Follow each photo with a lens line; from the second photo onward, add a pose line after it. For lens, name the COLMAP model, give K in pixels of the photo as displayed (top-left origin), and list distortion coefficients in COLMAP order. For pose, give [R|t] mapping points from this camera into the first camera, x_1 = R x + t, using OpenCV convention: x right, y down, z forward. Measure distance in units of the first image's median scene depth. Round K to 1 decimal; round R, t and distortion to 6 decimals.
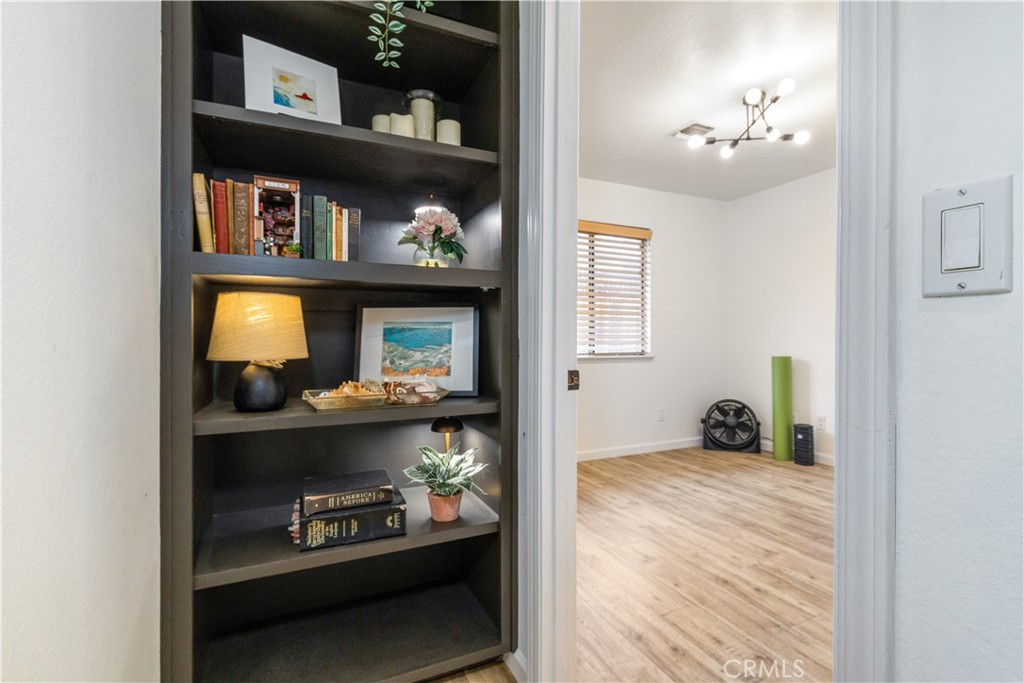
lens RADIAL K [[466.6, 0, 512.6], [0, 466.6, 336.3], [0, 0, 1]] dist [0.003349, 0.000237]
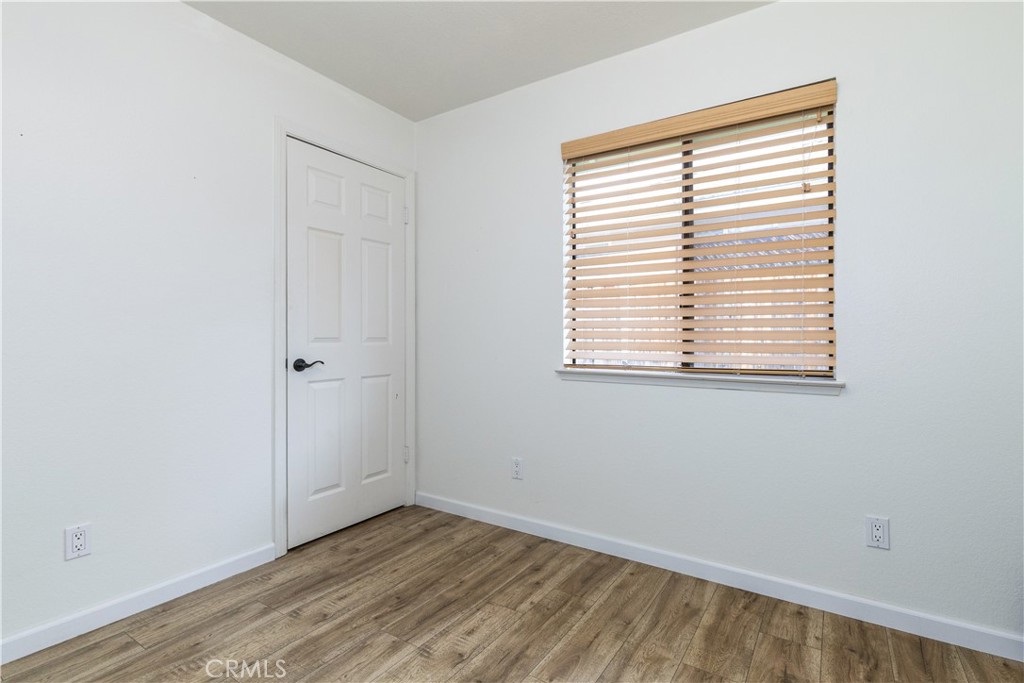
lens RADIAL K [[481.8, 0, 512.0], [0, 481.8, 341.5], [0, 0, 1]] dist [0.001384, 0.000041]
pose [[0.532944, 0.004580, -0.846138, 0.599265], [-0.007247, 0.999973, 0.000848, 0.009771], [0.846120, 0.005680, 0.532963, 0.628463]]
